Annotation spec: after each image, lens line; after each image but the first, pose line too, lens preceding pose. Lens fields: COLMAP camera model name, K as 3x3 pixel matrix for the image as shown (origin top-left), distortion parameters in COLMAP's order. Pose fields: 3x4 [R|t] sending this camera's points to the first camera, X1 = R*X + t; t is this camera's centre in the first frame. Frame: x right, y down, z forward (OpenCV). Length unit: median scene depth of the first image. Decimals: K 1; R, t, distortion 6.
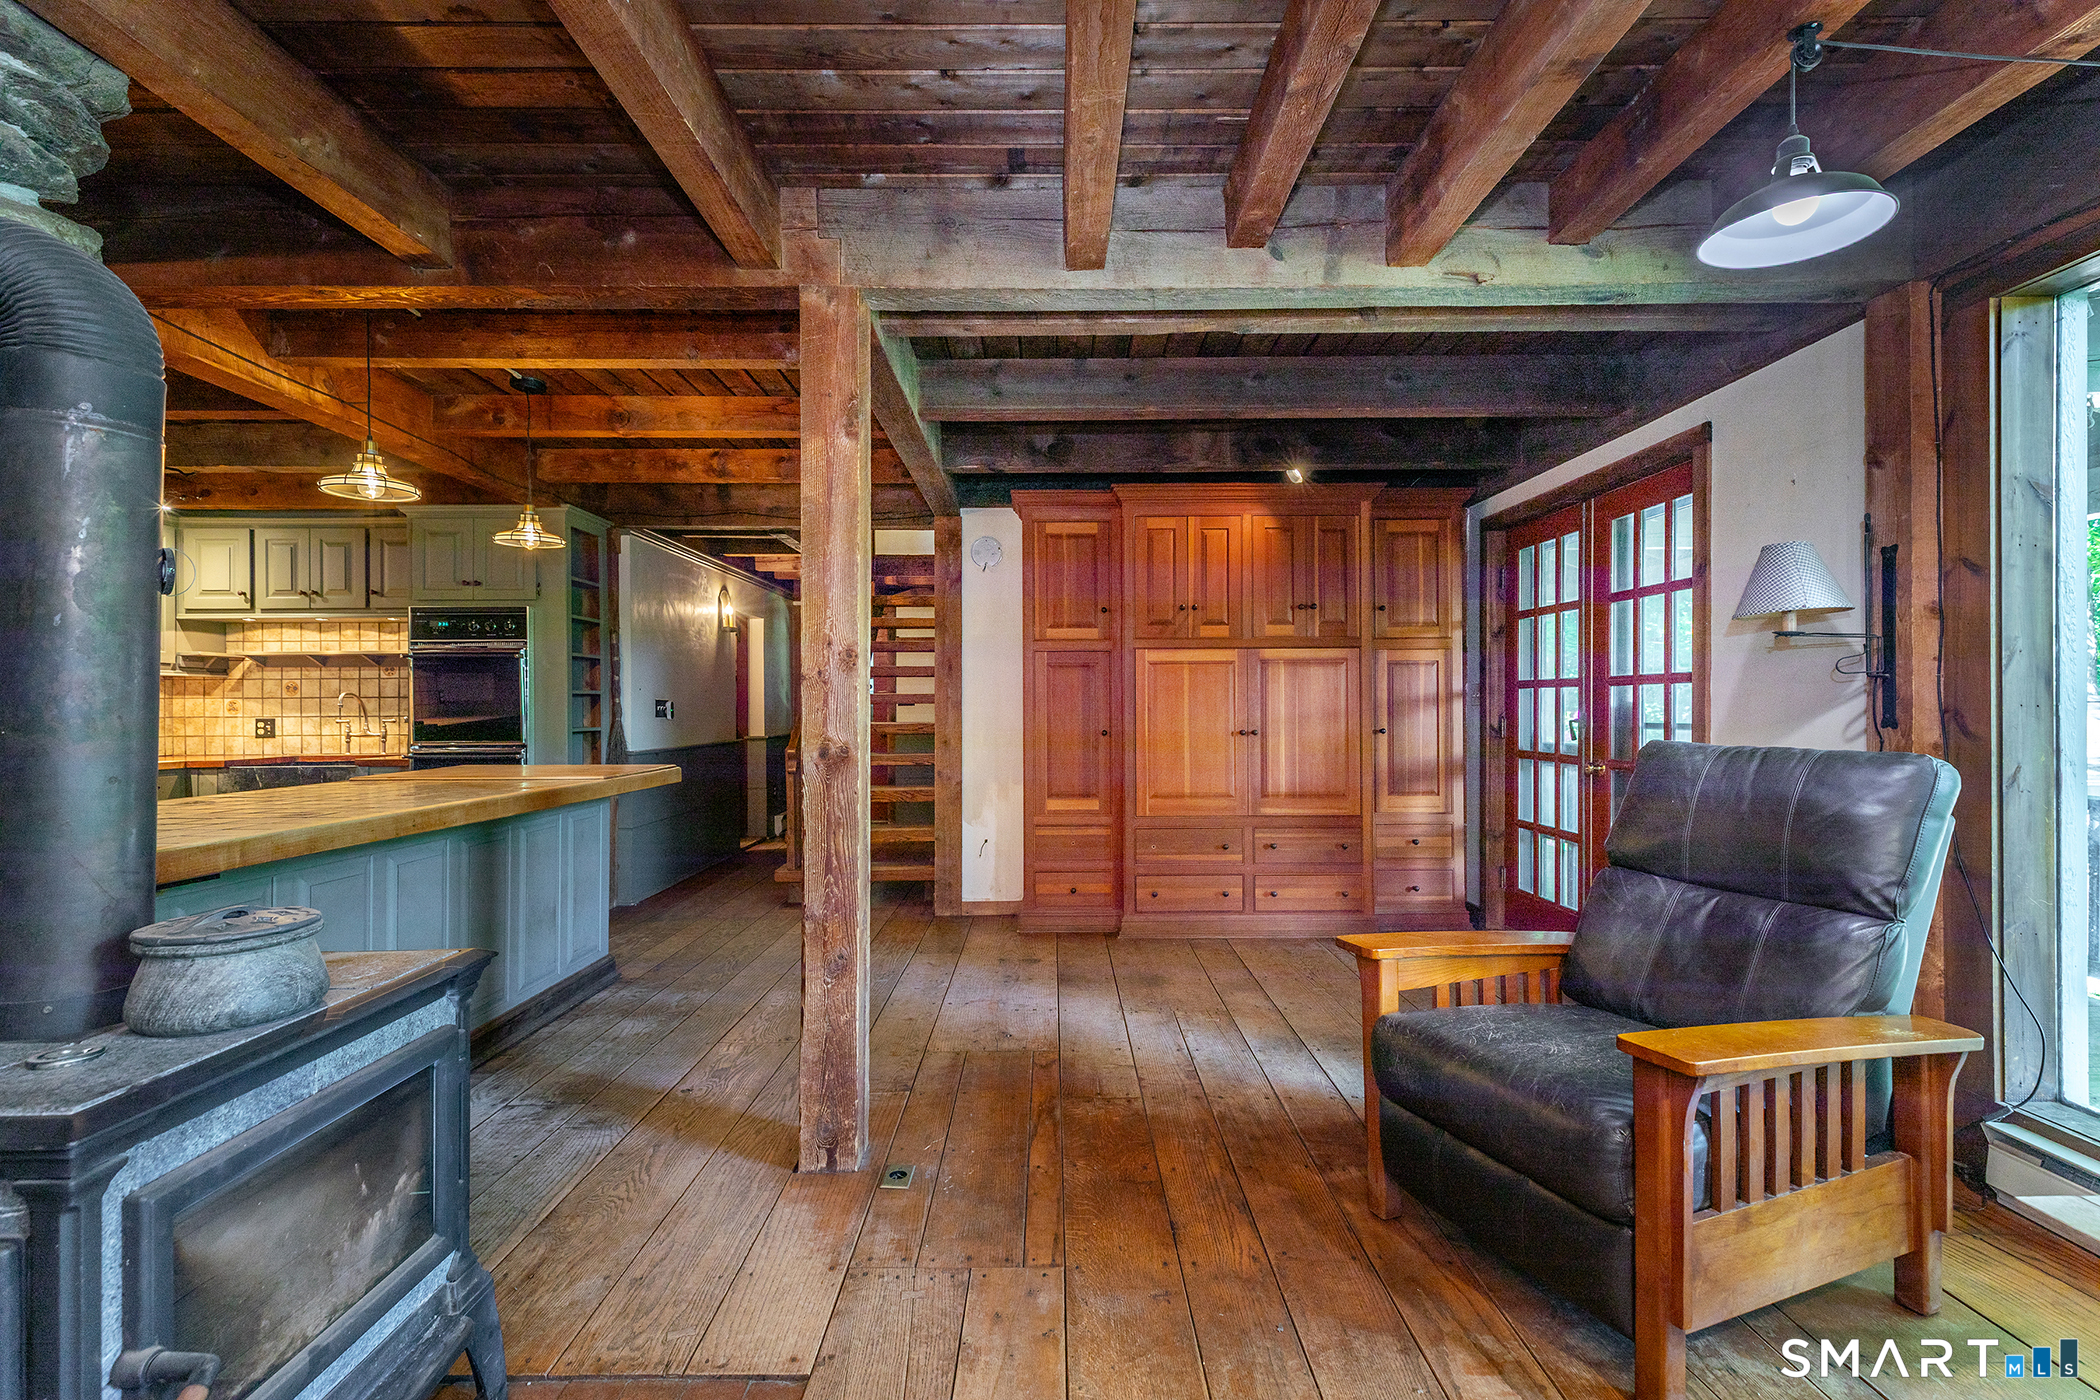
lens RADIAL K [[975.5, 0, 1050.0], [0, 975.5, 700.0], [0, 0, 1]] dist [0.019506, -0.000296]
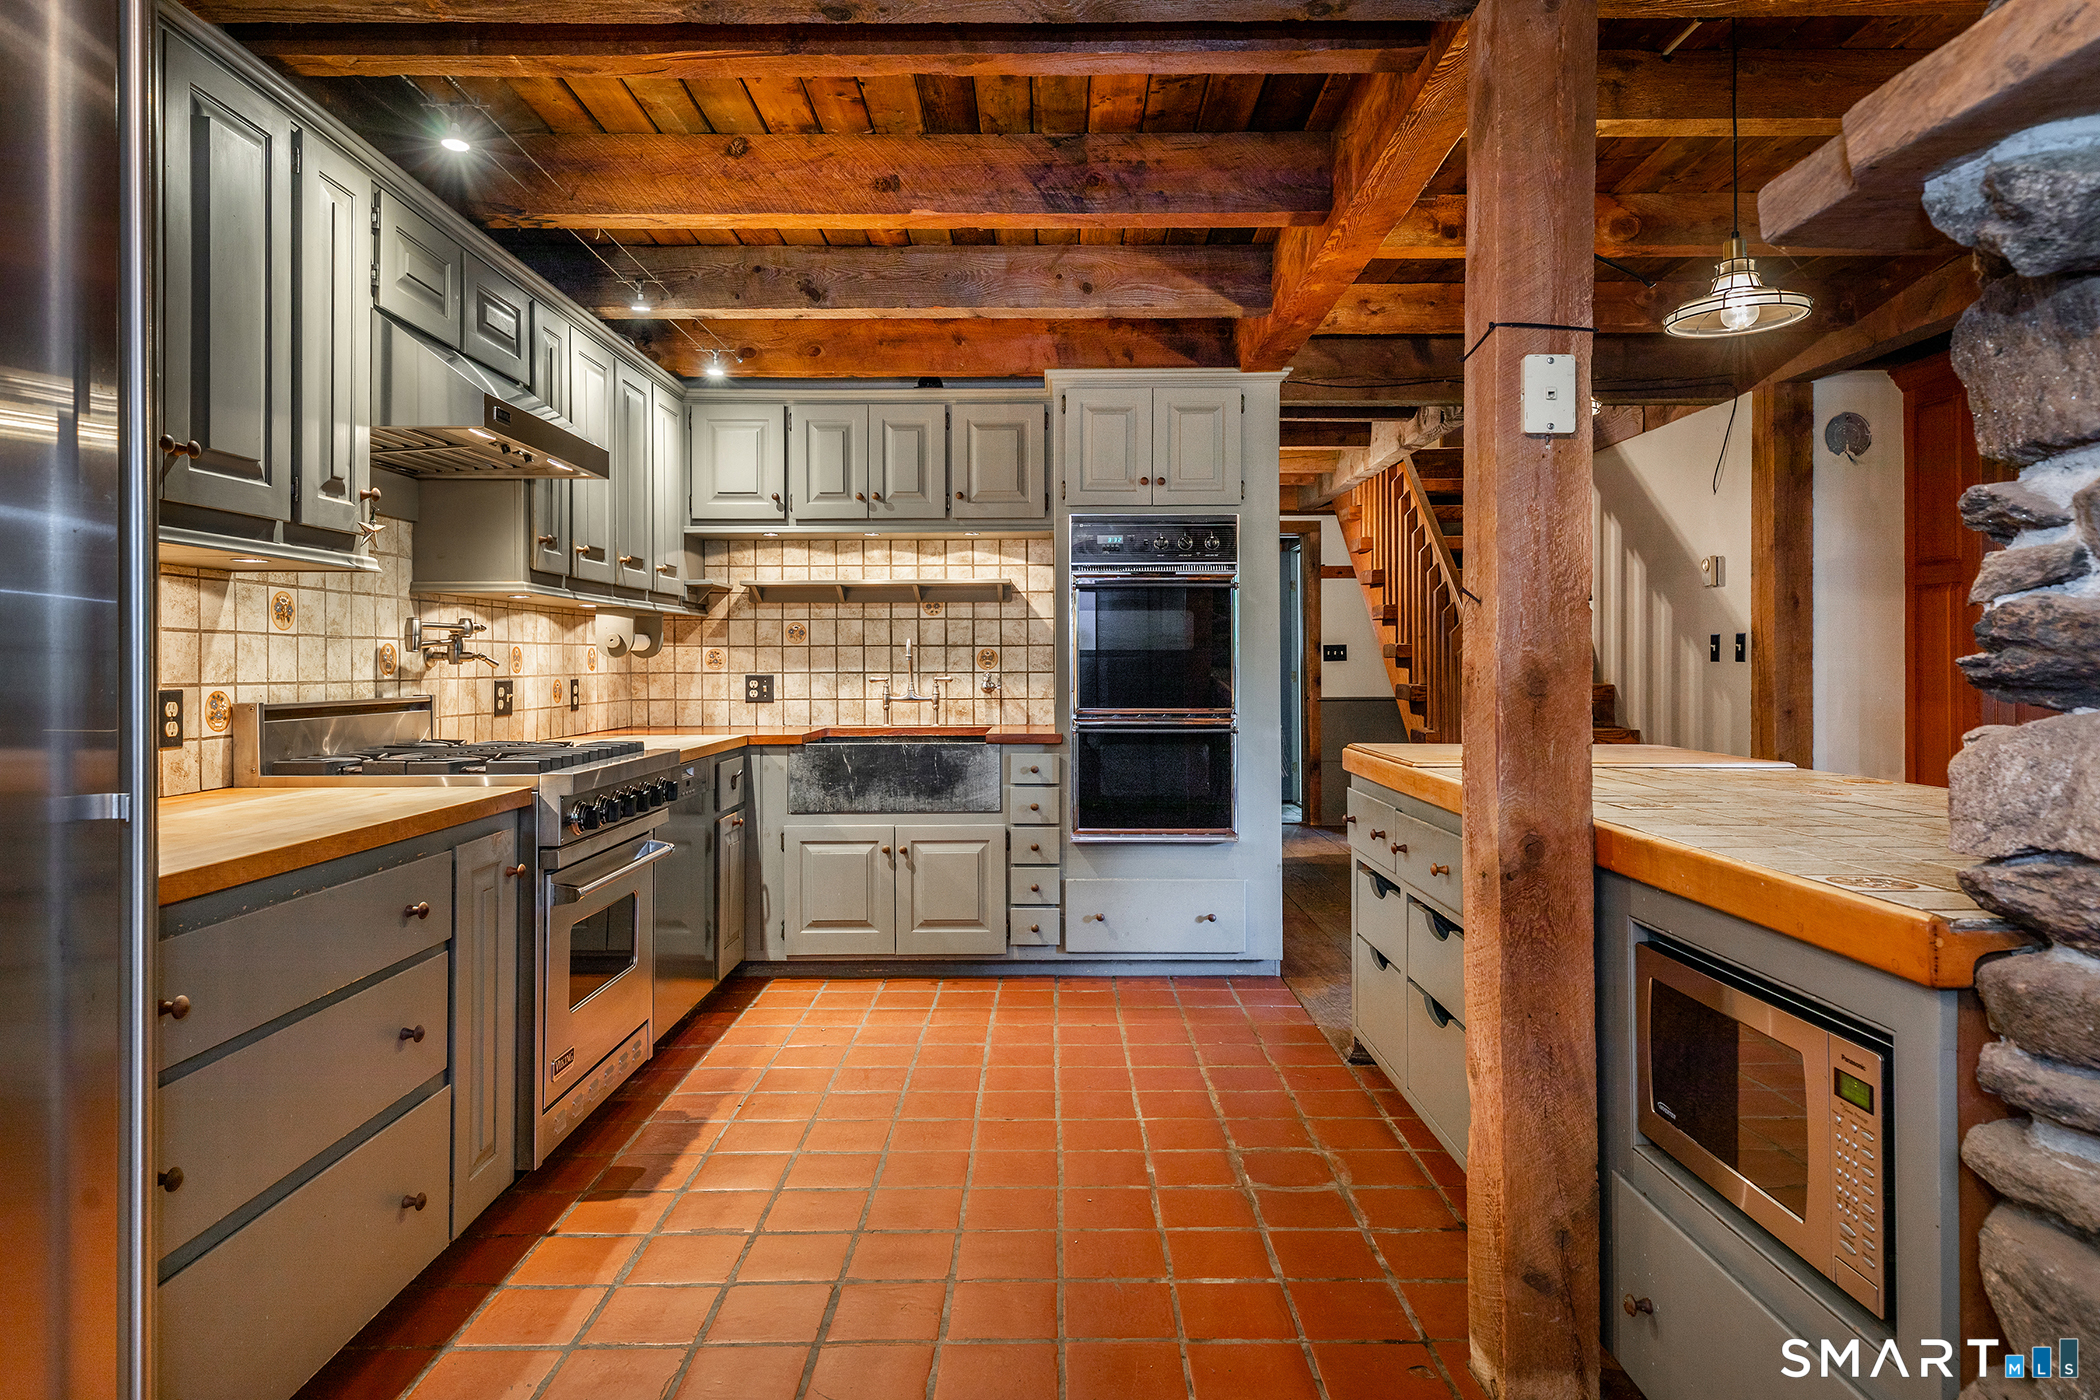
lens RADIAL K [[1267.8, 0, 1044.8], [0, 1267.8, 661.4], [0, 0, 1]] dist [0.041121, -0.026428]
pose [[0.999972, 0.001440, 0.007386, -0.724772], [-0.001482, 0.999983, 0.005553, 0.004241], [-0.007378, -0.005564, 0.999957, 0.108041]]
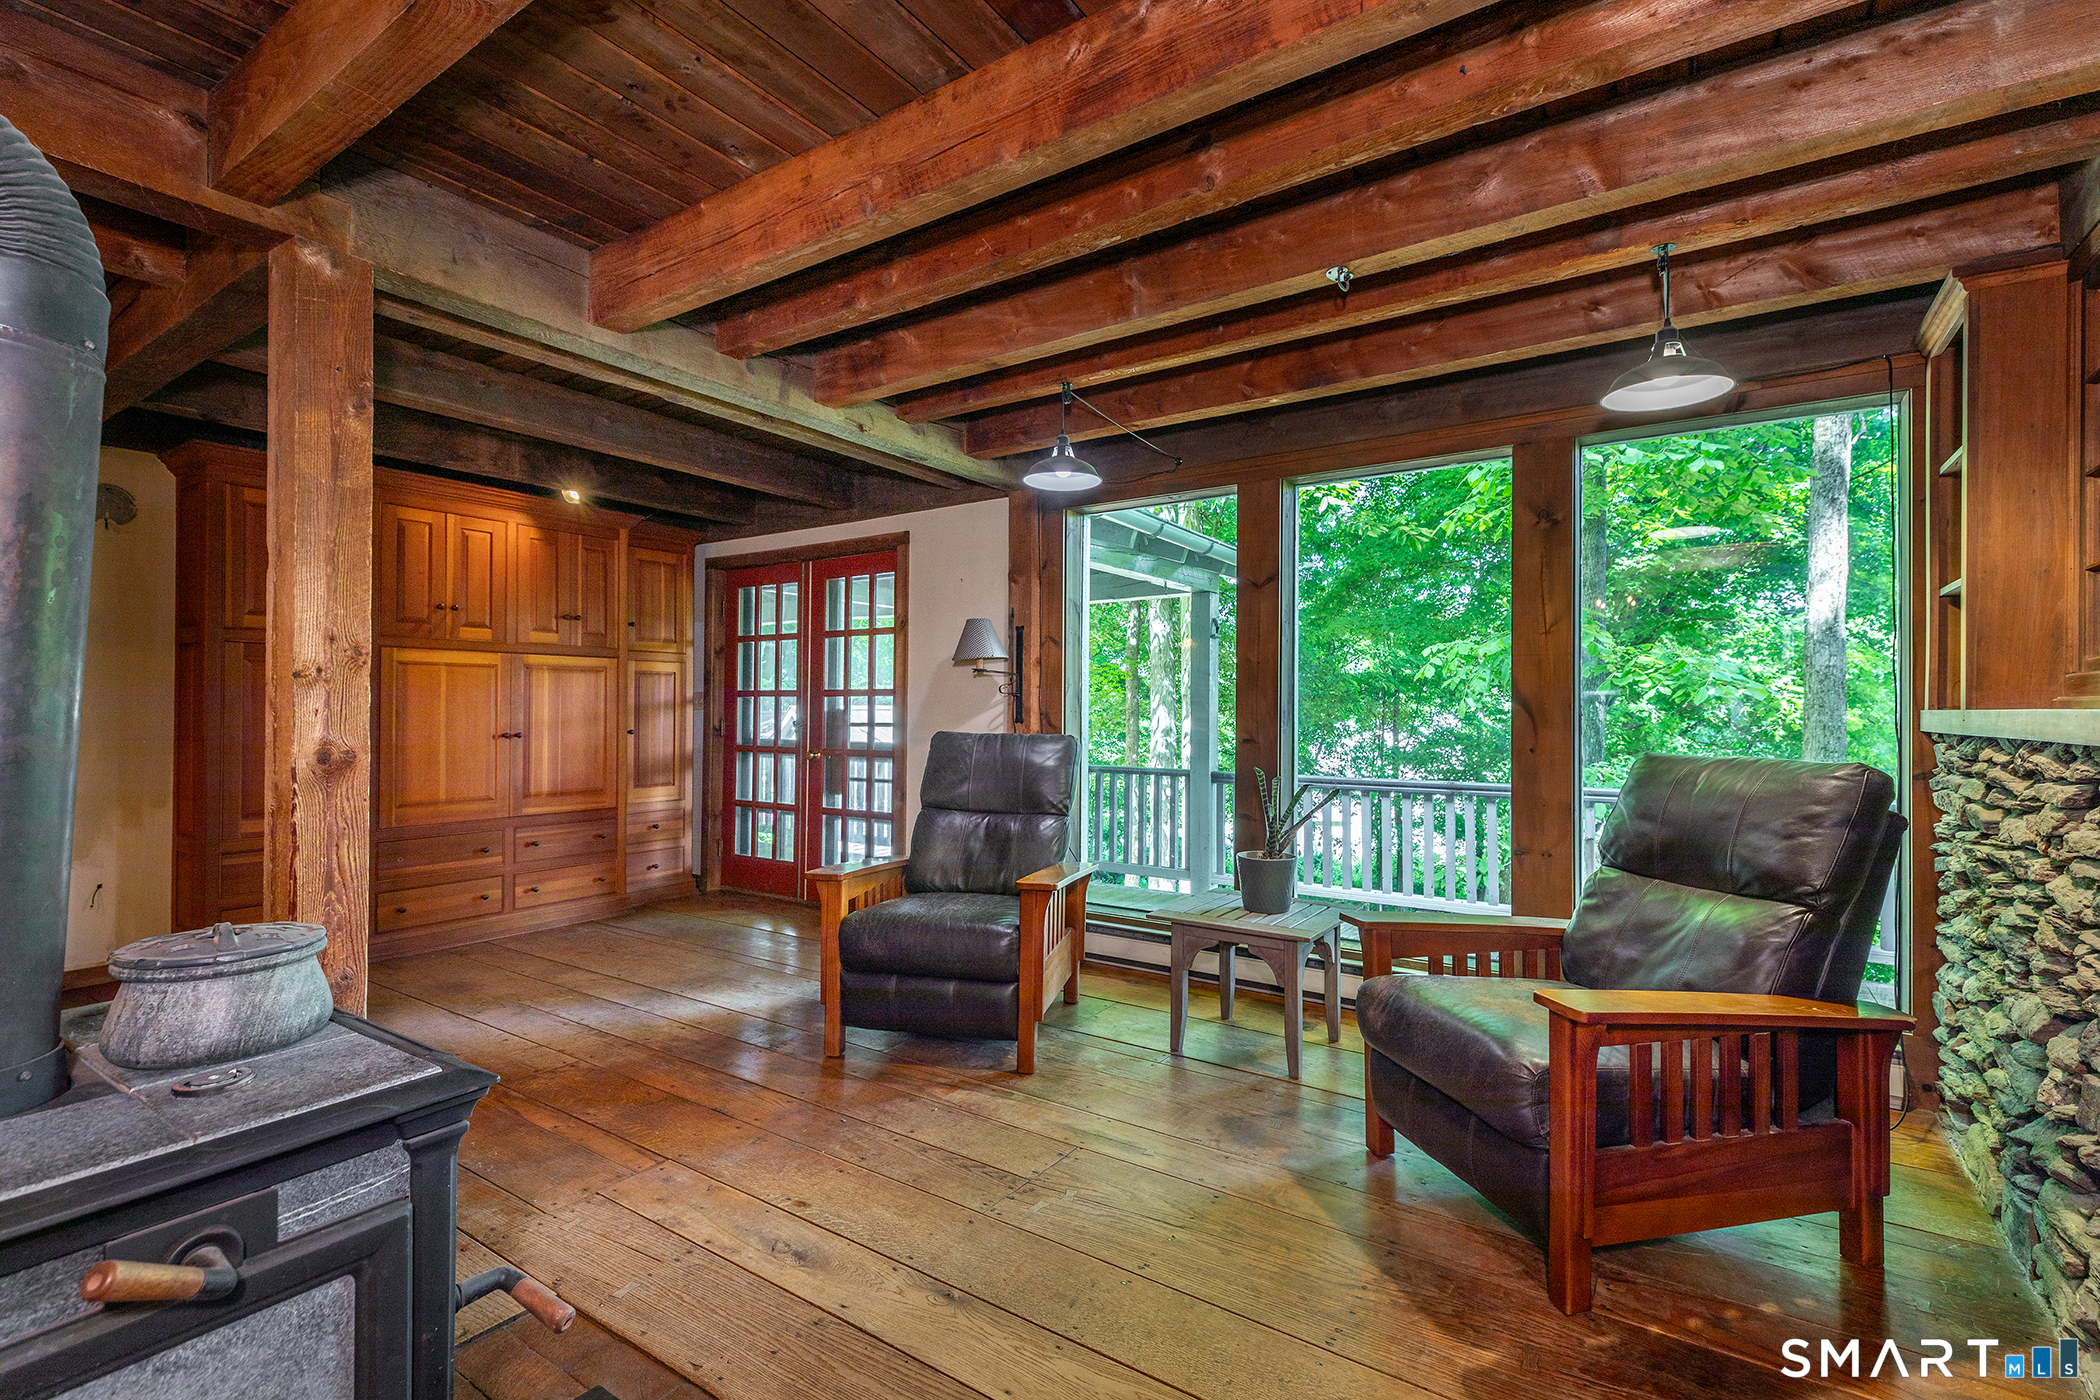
lens RADIAL K [[975.5, 0, 1050.0], [0, 975.5, 700.0], [0, 0, 1]] dist [0.019506, -0.000296]
pose [[0.555159, 0.013696, 0.831631, -0.340253], [-0.009351, 0.999904, -0.010225, 0.001581], [-0.831691, -0.002100, 0.555234, -0.040109]]
